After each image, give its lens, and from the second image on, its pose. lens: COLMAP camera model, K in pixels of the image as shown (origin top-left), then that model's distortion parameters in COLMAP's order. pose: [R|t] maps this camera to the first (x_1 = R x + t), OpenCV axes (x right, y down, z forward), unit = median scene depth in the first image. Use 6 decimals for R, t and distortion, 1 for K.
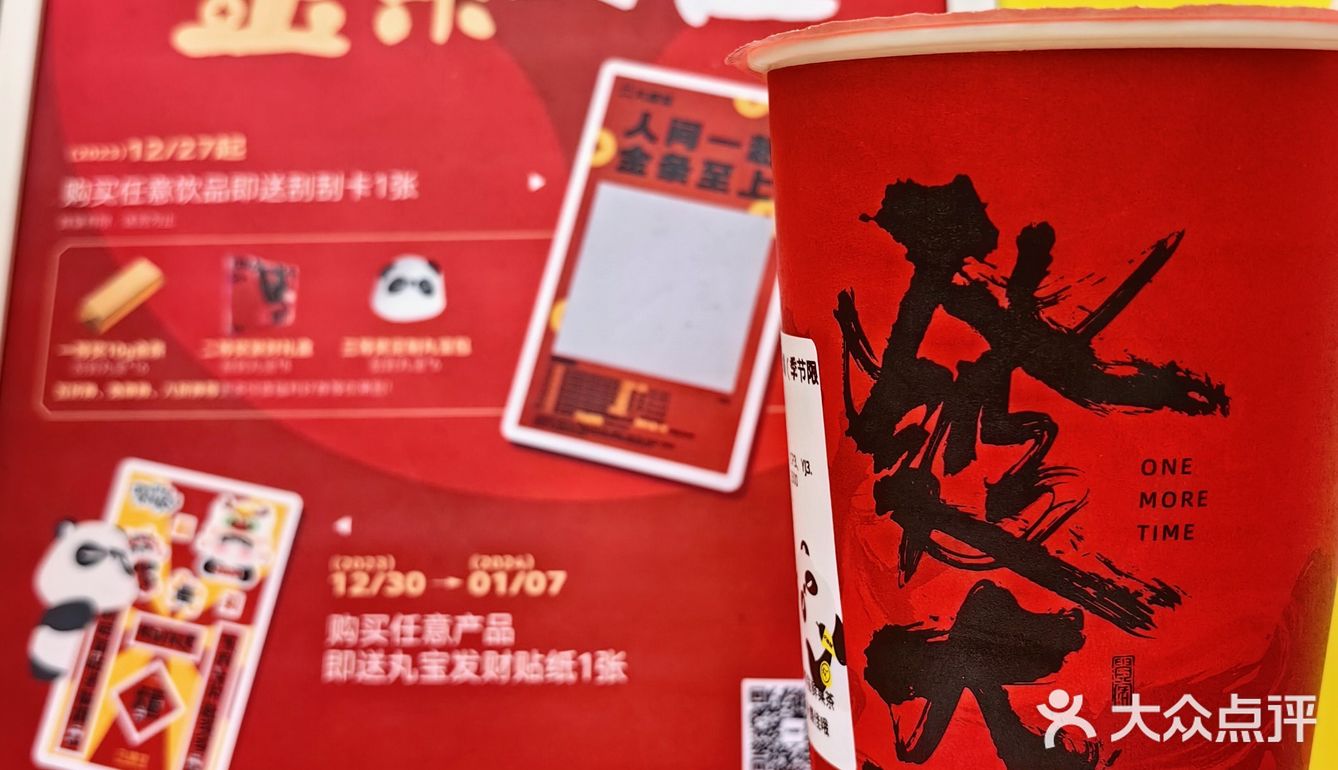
lens RADIAL K [[1412.1, 0, 669.0], [0, 1412.1, 385.0], [0, 0, 1]] dist [0.167205, -0.694183]
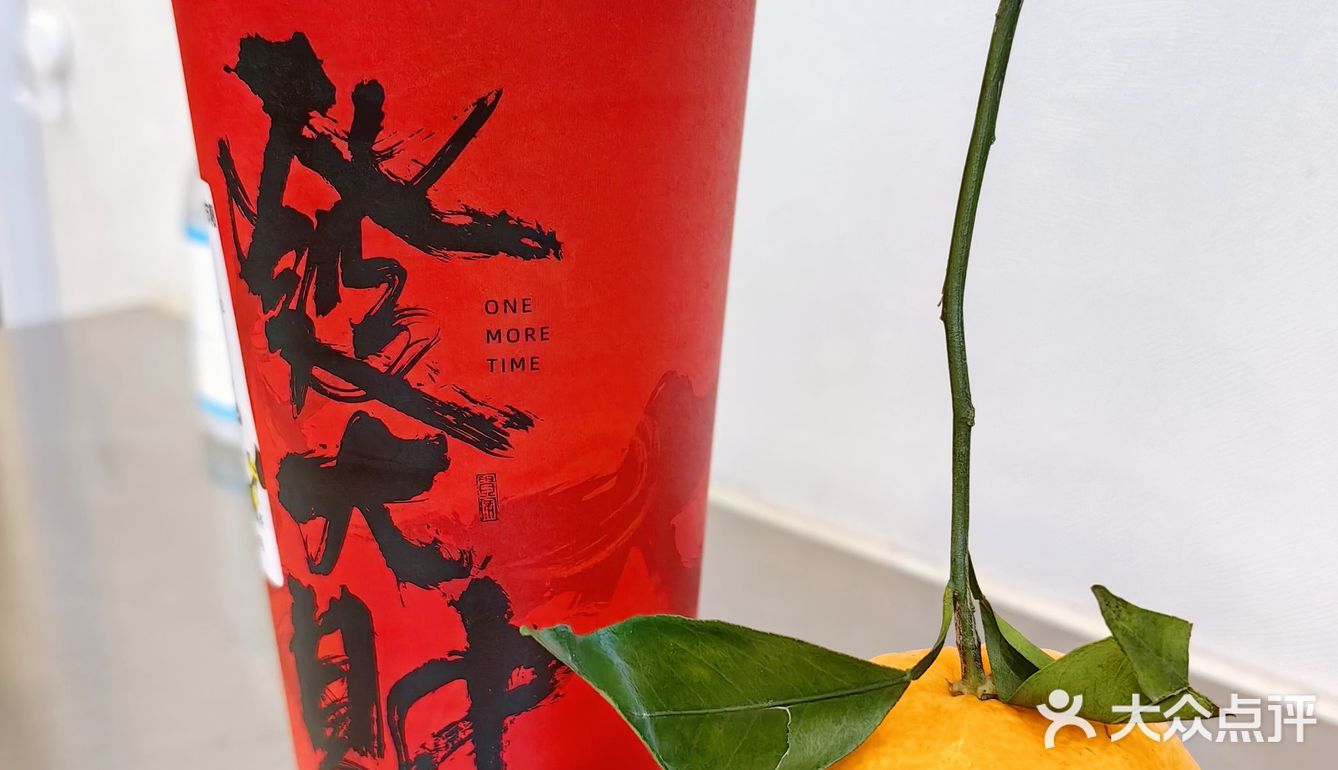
lens RADIAL K [[1412.1, 0, 669.0], [0, 1412.1, 385.0], [0, 0, 1]] dist [0.167205, -0.694183]
pose [[0.987528, -0.031737, 0.154214, 0.294231], [0.008317, 0.988621, 0.150197, -0.044825], [-0.157226, -0.147041, 0.976555, -0.097261]]
